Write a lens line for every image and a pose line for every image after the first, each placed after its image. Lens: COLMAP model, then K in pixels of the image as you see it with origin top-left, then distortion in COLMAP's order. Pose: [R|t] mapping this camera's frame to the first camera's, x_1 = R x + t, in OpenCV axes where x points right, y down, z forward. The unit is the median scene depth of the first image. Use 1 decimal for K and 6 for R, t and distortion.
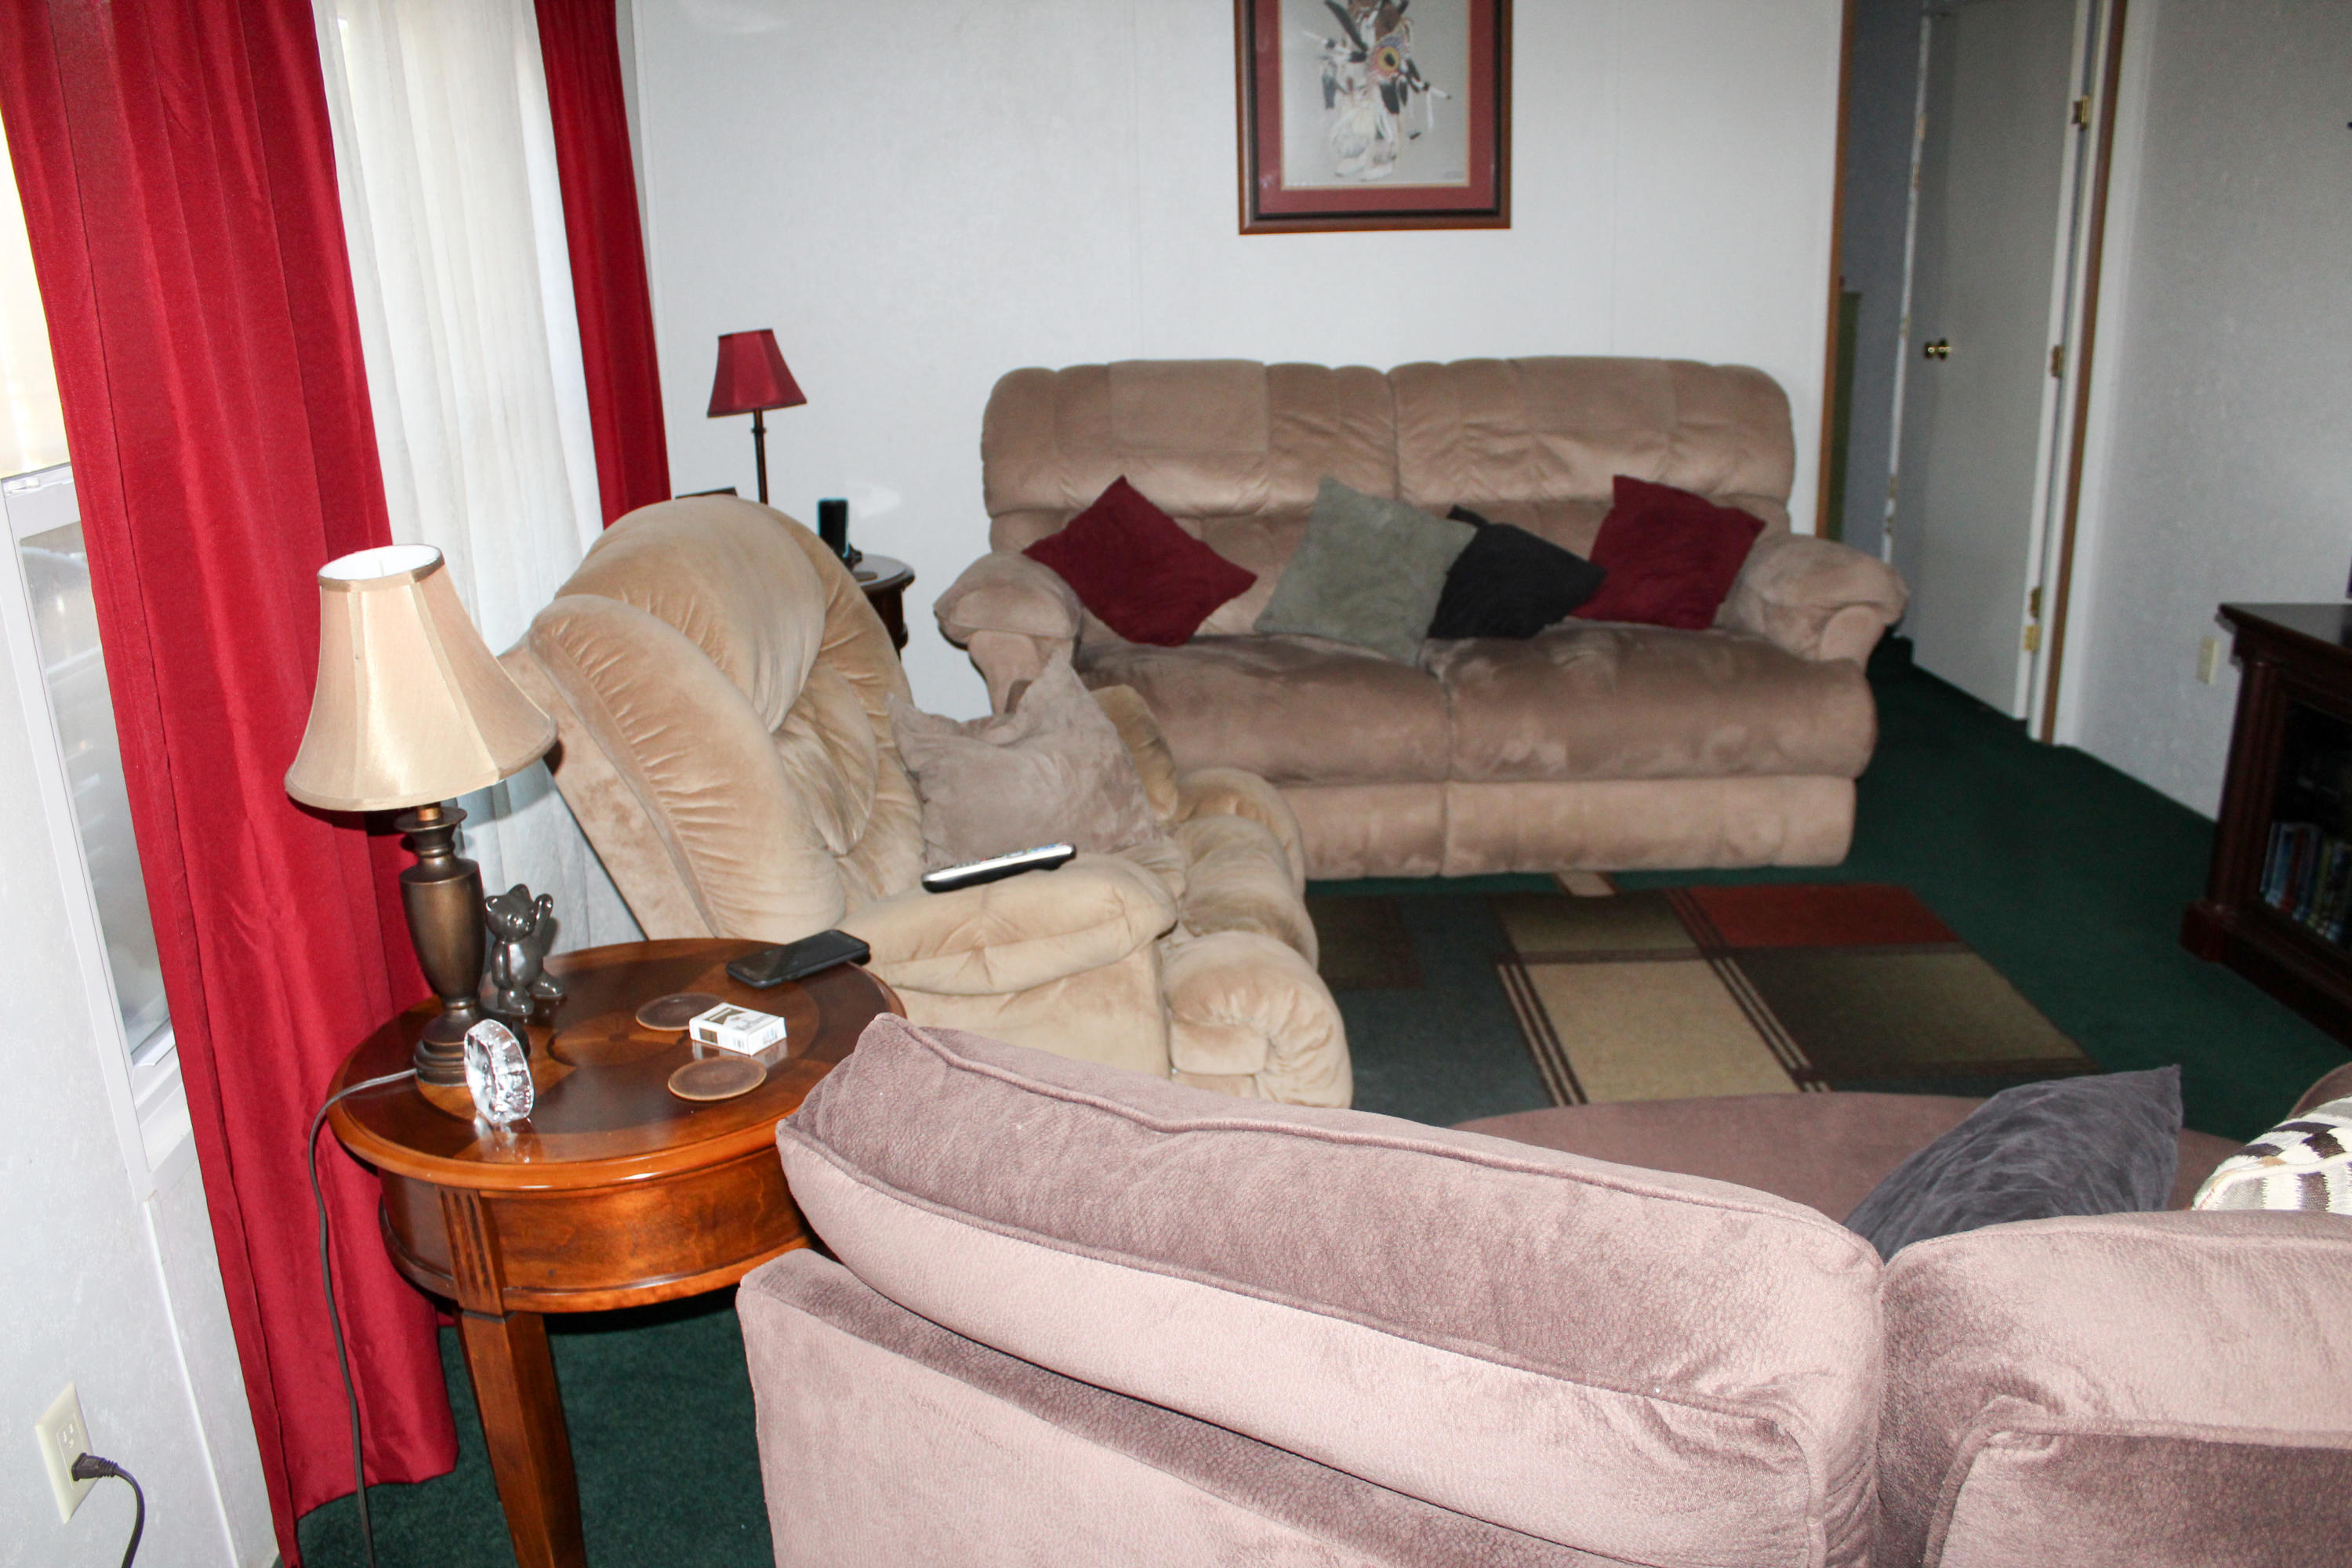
lens RADIAL K [[1908.4, 0, 1174.6], [0, 1908.4, 803.5], [0, 0, 1]] dist [-0.175920, 0.126827]
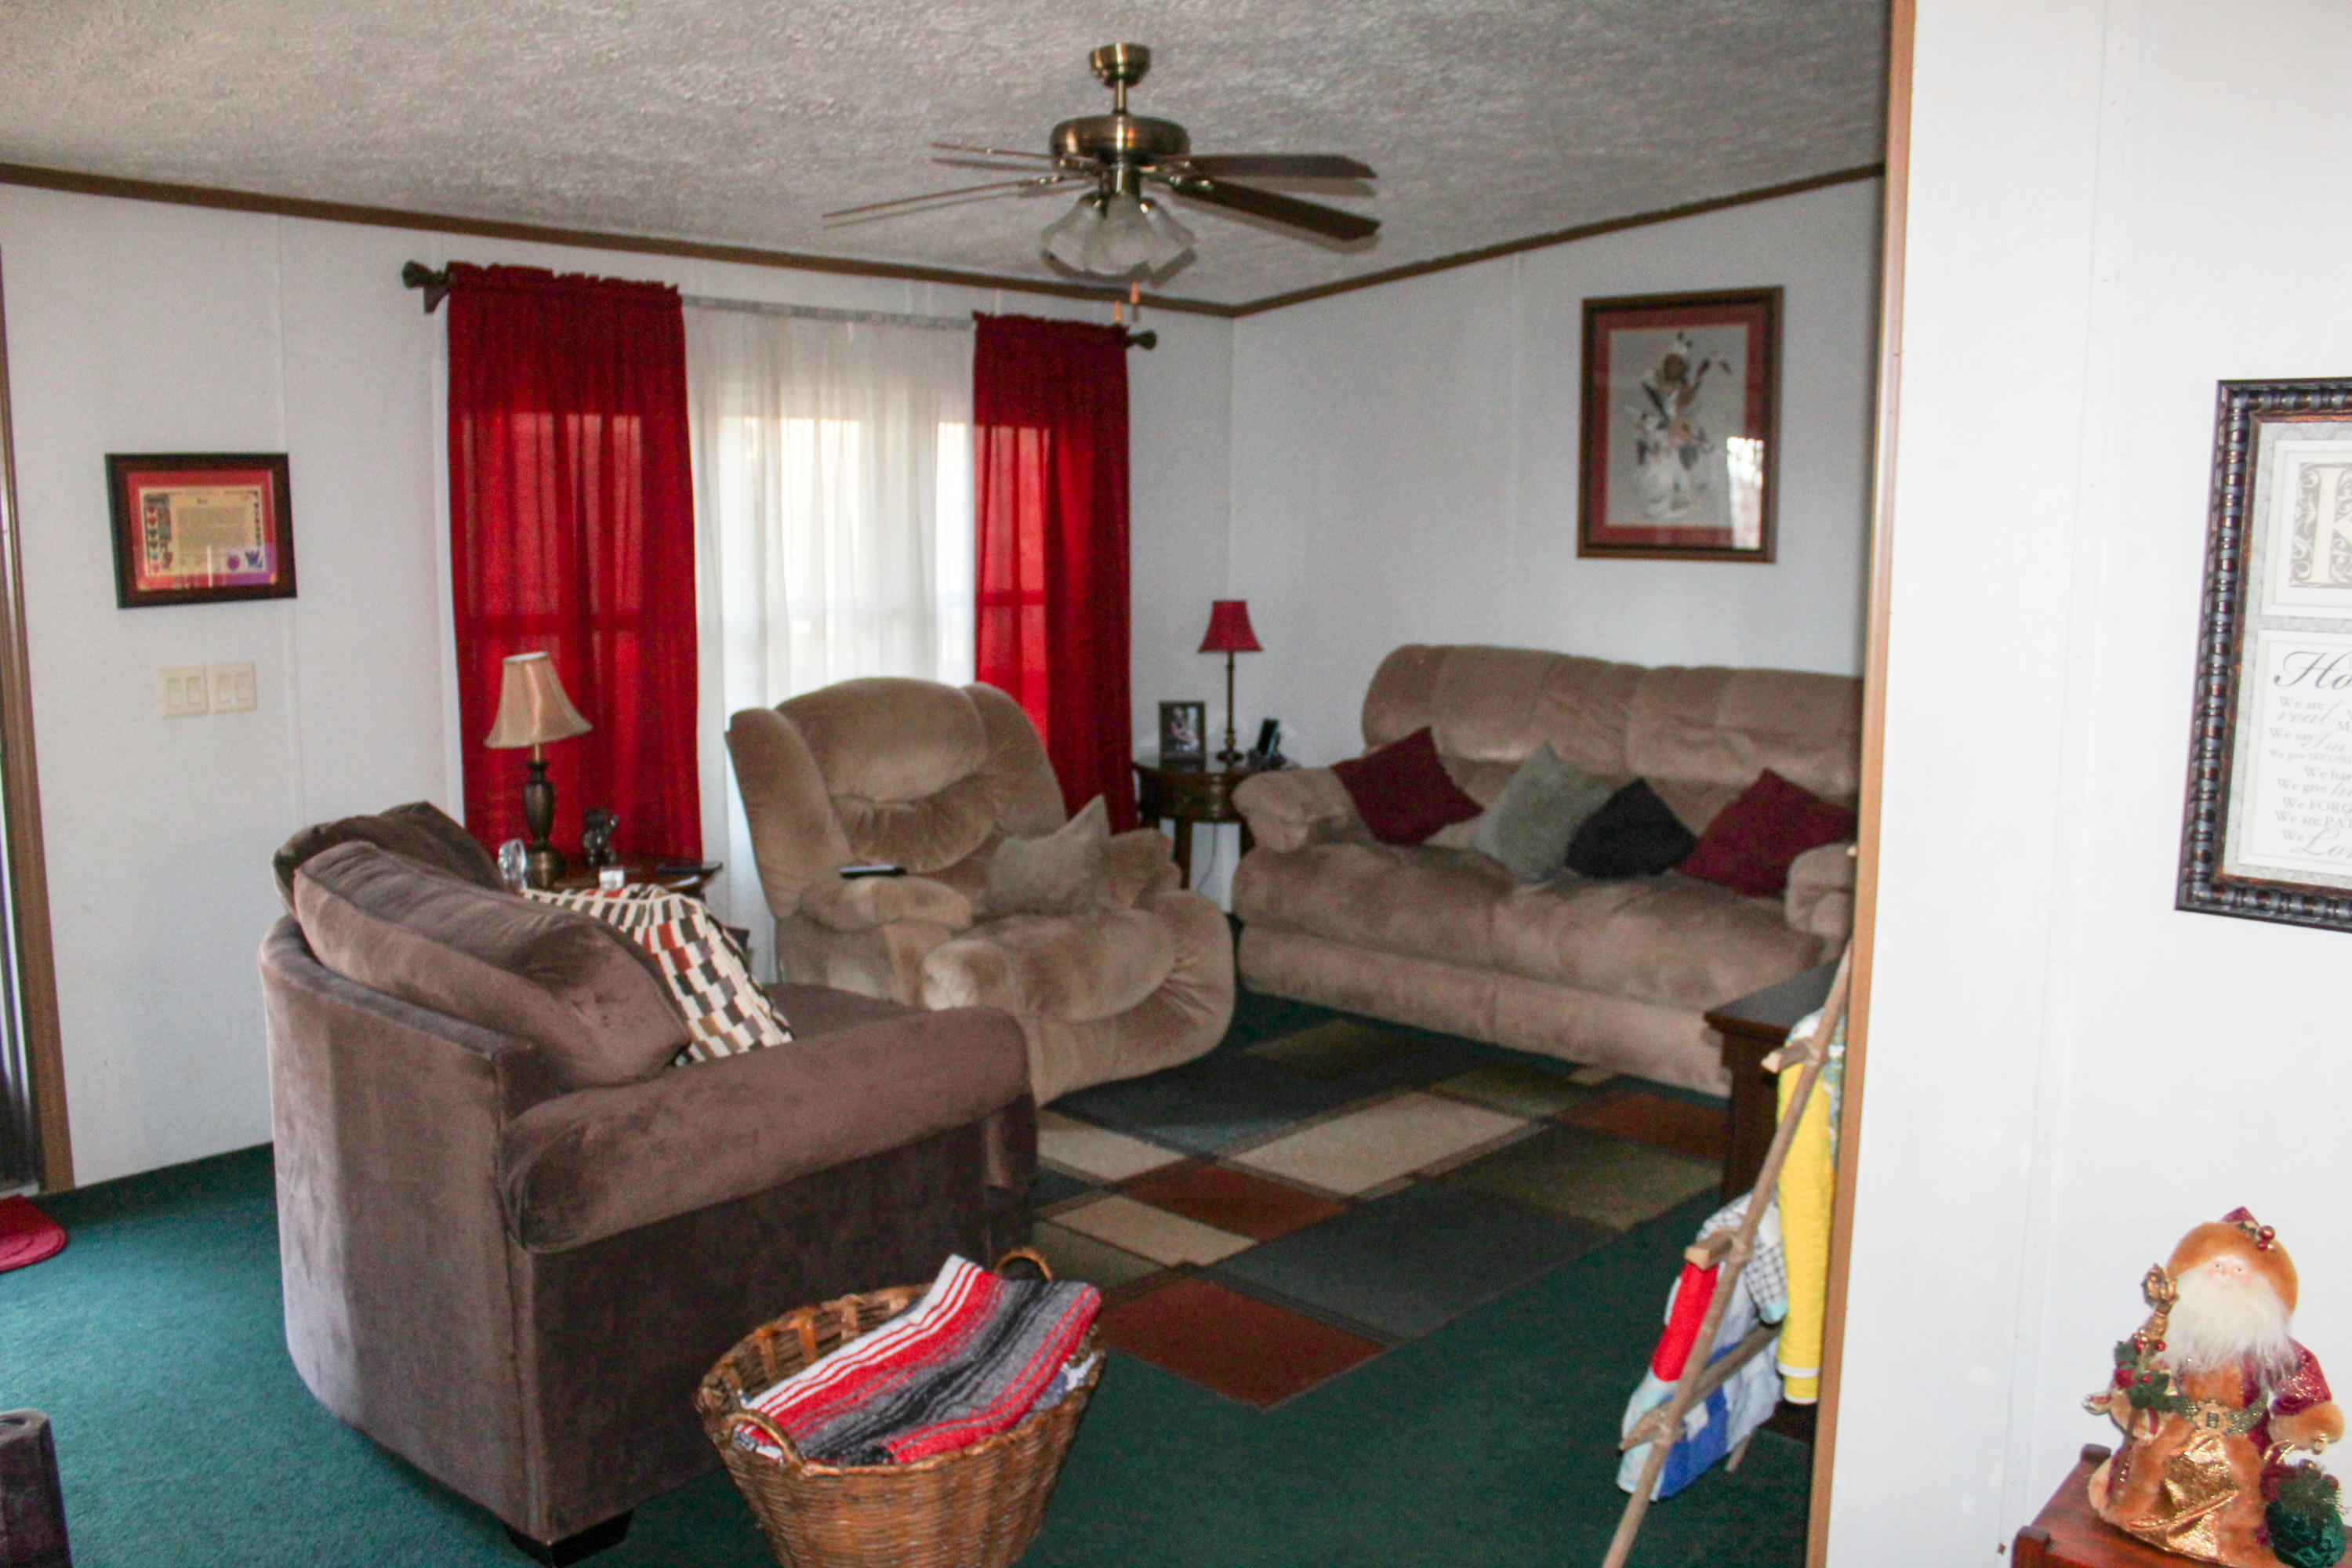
lens RADIAL K [[1908.4, 0, 1174.6], [0, 1908.4, 803.5], [0, 0, 1]] dist [-0.175920, 0.126827]
pose [[0.737343, 0.136457, -0.661593, 0.741775], [-0.233477, 0.970507, -0.060038, 0.006850], [0.633888, 0.198735, 0.747456, -0.126841]]
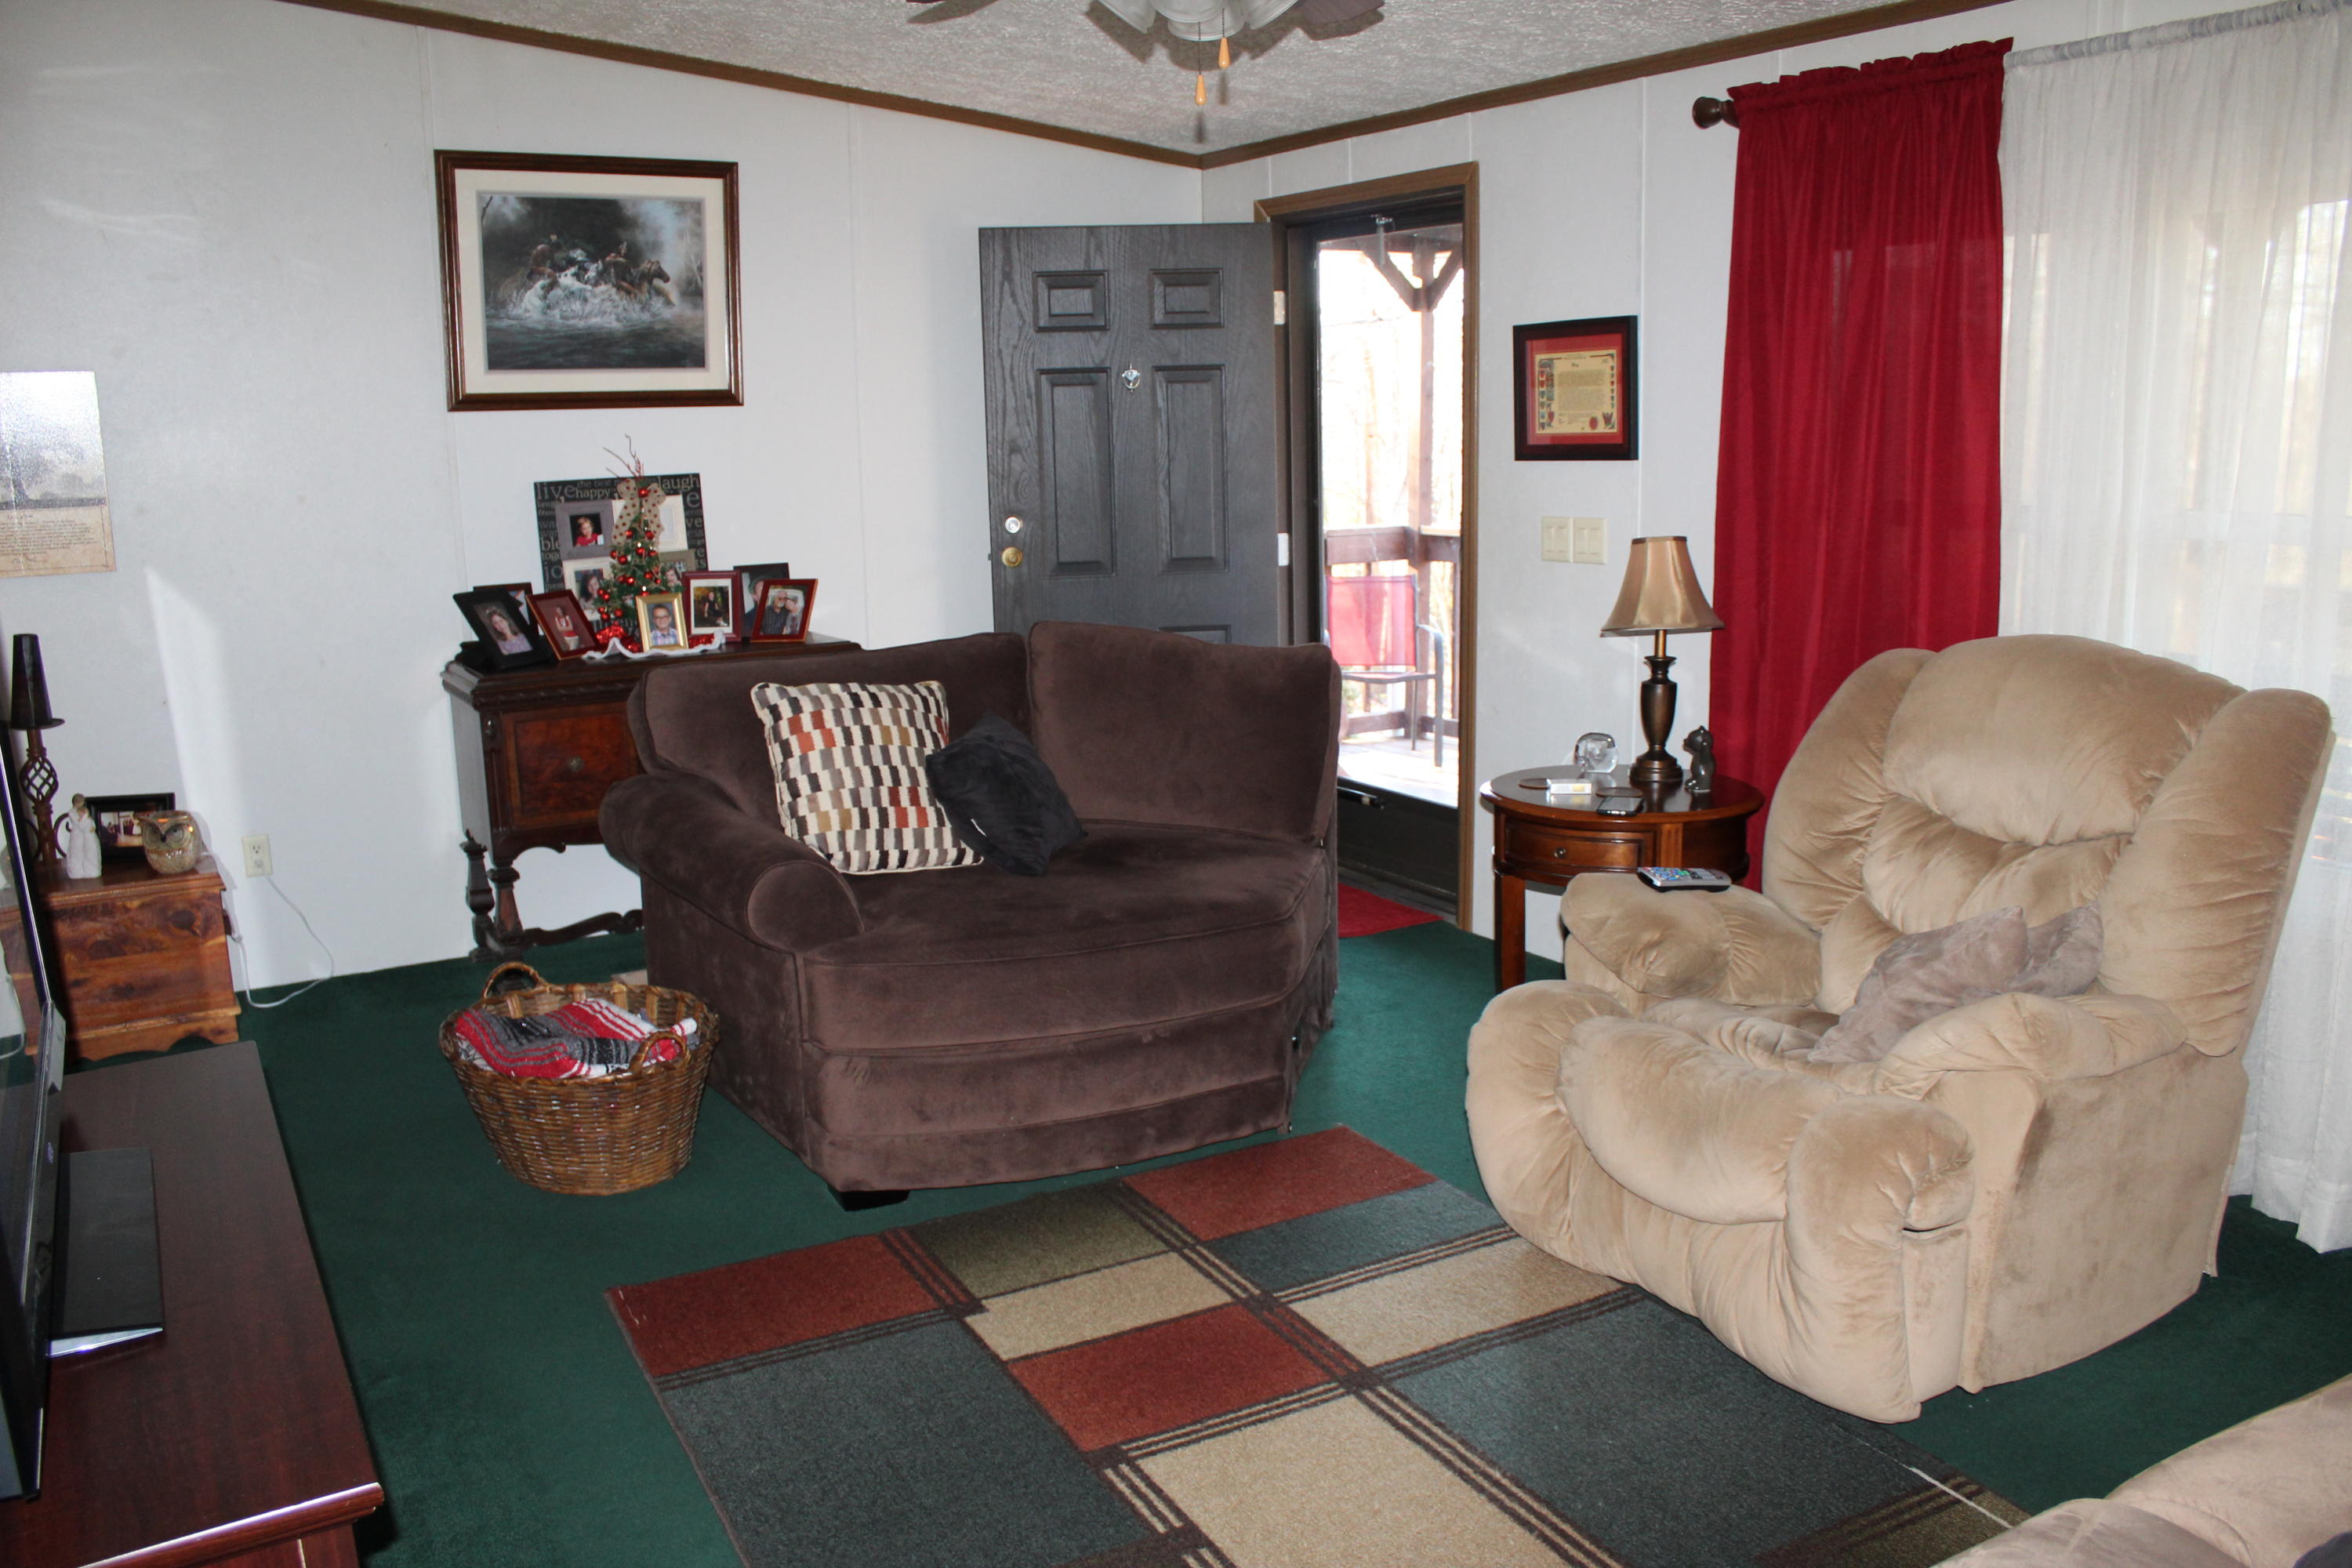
lens RADIAL K [[1978.2, 0, 1161.2], [0, 1978.2, 790.5], [0, 0, 1]] dist [-0.151818, 0.150876]
pose [[-0.892451, 0.148703, -0.425933, 0.435960], [-0.078304, 0.878730, 0.470853, -0.368169], [0.444297, 0.453565, -0.772579, 1.068766]]
